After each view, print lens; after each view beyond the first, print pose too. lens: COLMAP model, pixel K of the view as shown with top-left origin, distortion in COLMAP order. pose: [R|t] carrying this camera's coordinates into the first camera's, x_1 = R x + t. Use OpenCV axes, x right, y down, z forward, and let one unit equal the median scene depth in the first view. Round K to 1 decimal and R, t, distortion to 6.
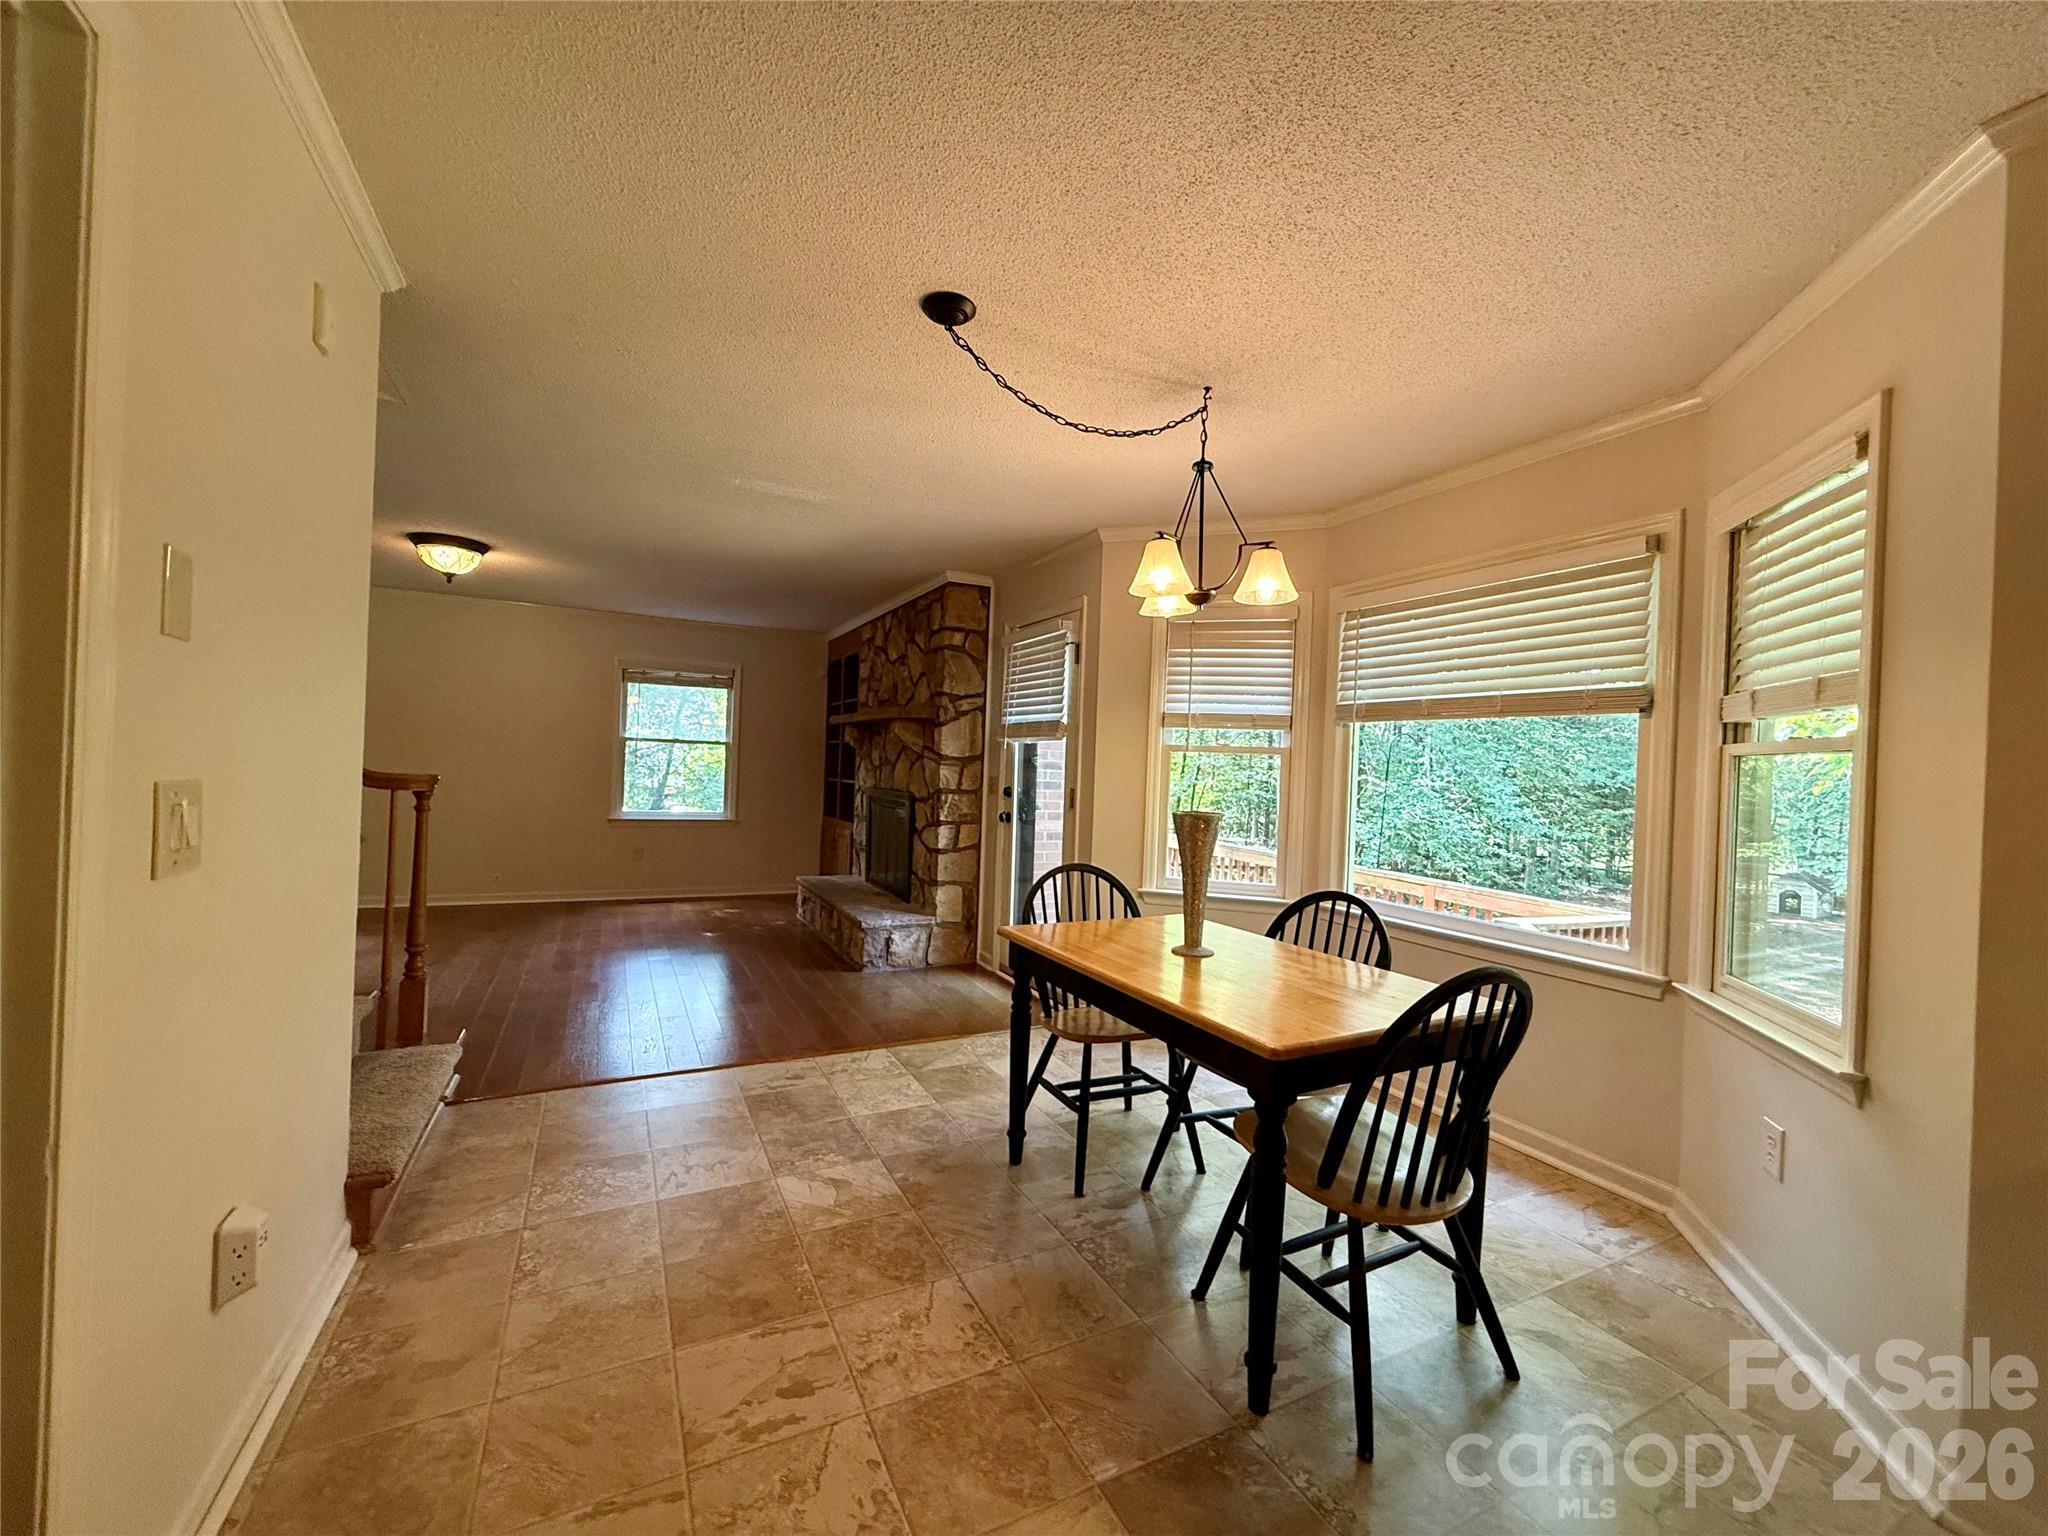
lens RADIAL K [[815.8, 0, 1015.8], [0, 815.8, 770.1], [0, 0, 1]] dist [-0.000203, 0.000160]
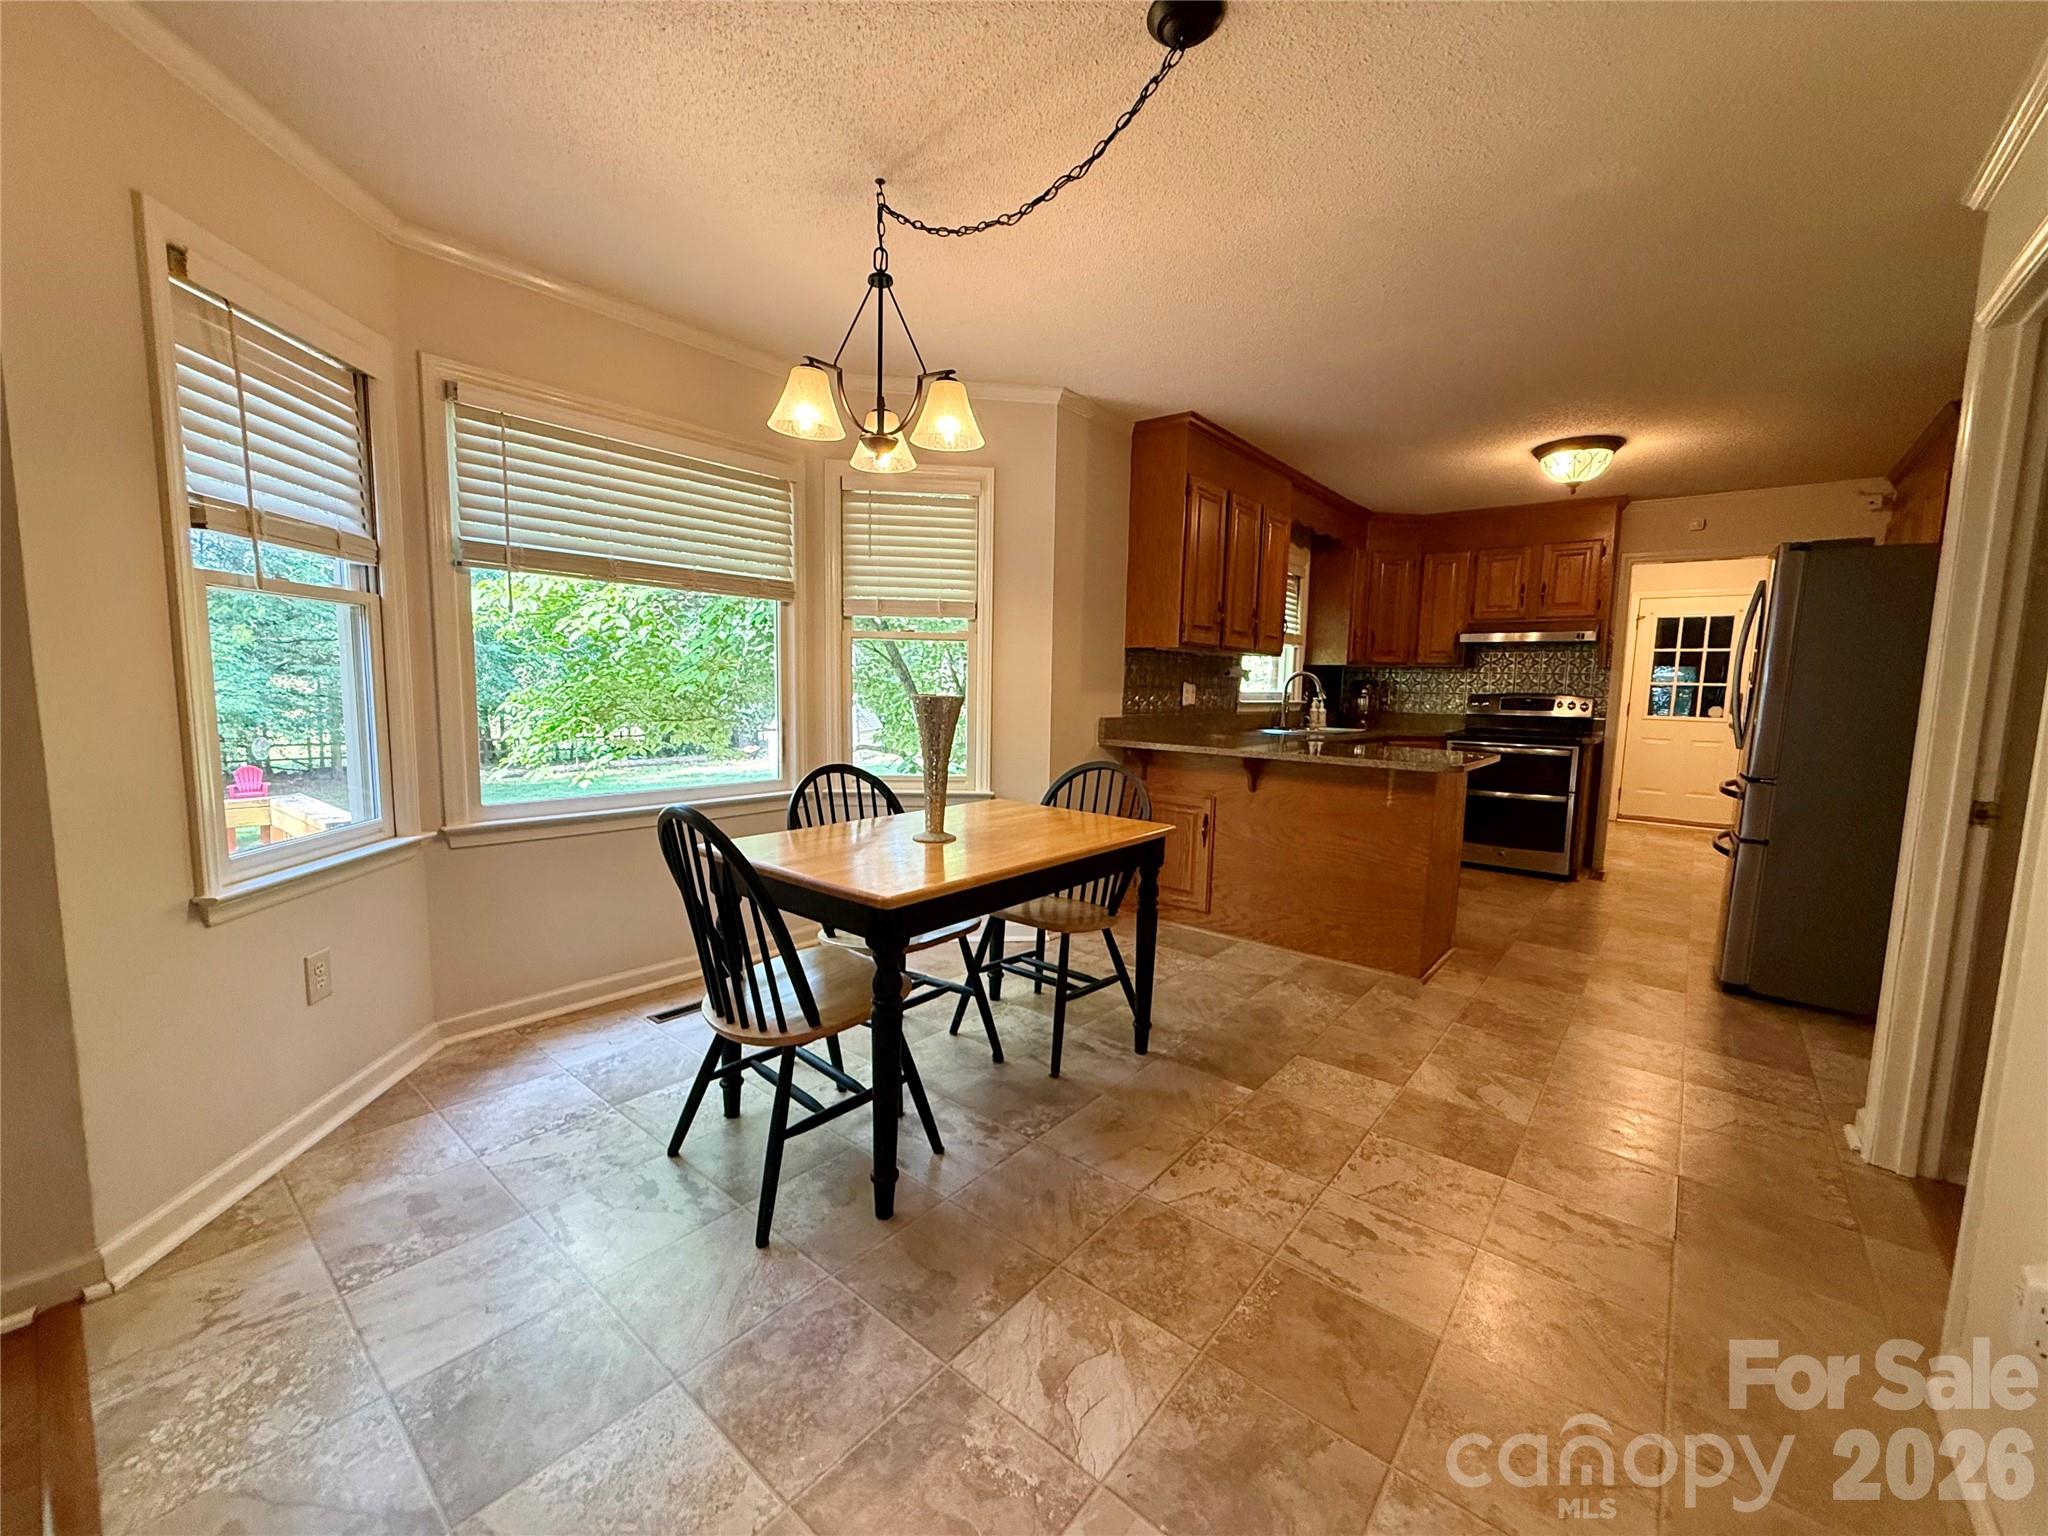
lens RADIAL K [[815.8, 0, 1031.7], [0, 815.8, 763.3], [0, 0, 1]] dist [-0.000203, 0.000160]
pose [[-0.408846, -0.138811, 0.901985, -0.633274], [-0.032821, 0.989962, 0.137474, -0.002723], [-0.912013, 0.026602, -0.409298, 1.169923]]
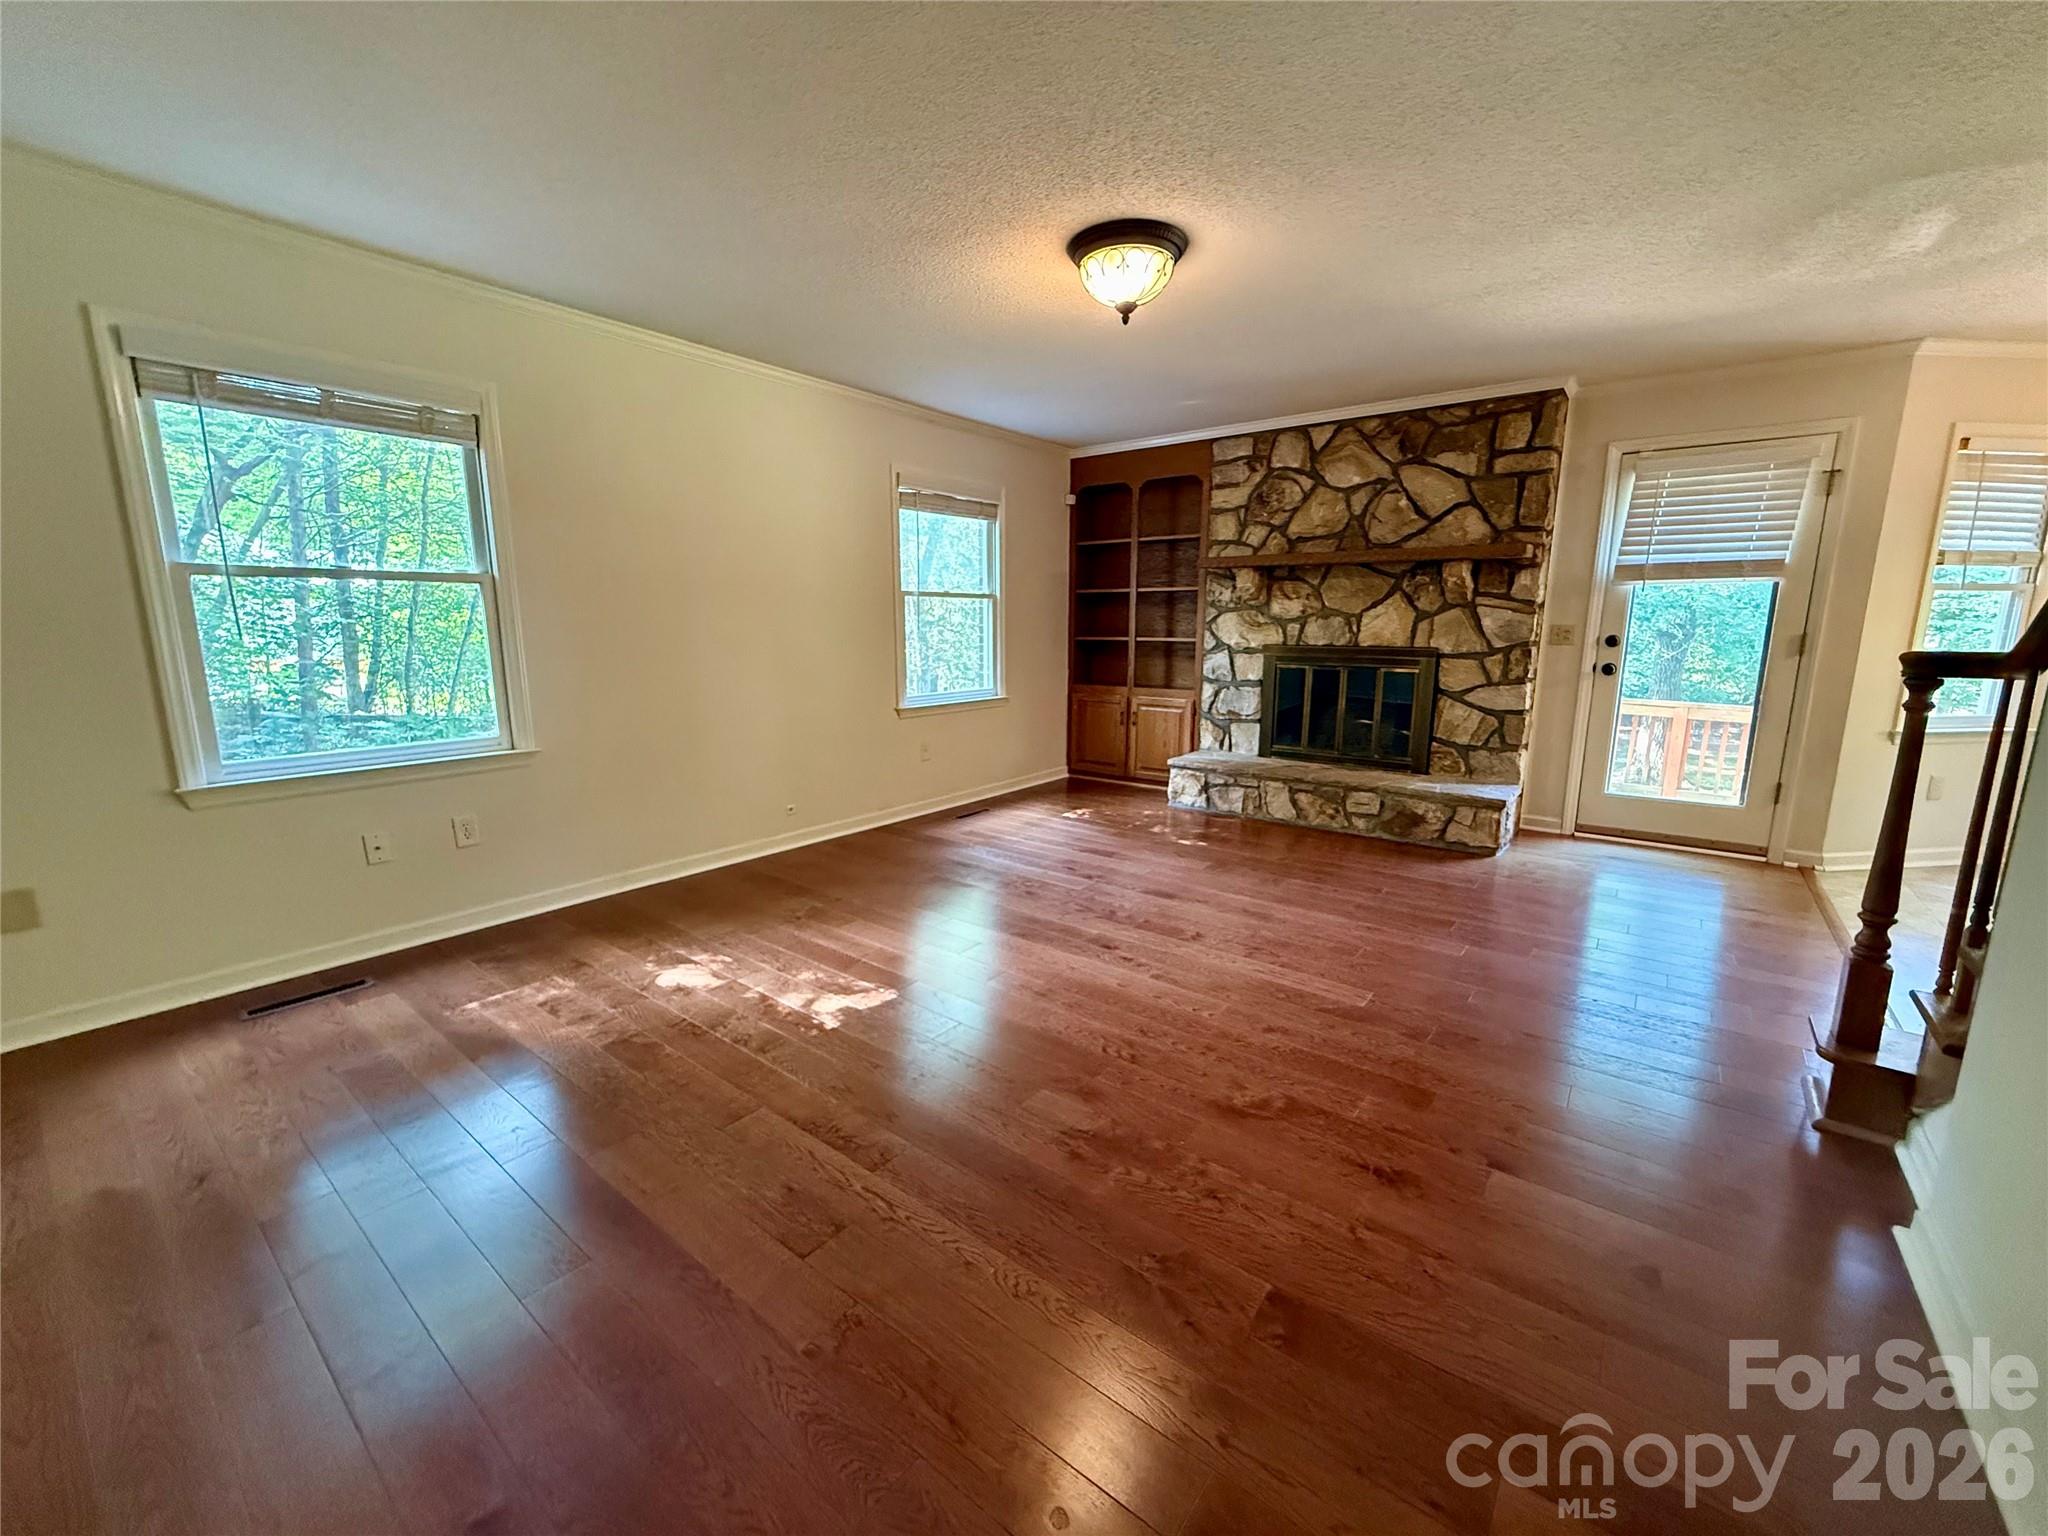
lens RADIAL K [[815.8, 0, 1019.7], [0, 815.8, 771.1], [0, 0, 1]] dist [-0.000203, 0.000160]
pose [[0.904972, -0.114210, 0.409855, -1.883718], [0.034865, 0.979965, 0.196093, -0.060766], [-0.424040, -0.163169, 0.890823, 0.842880]]
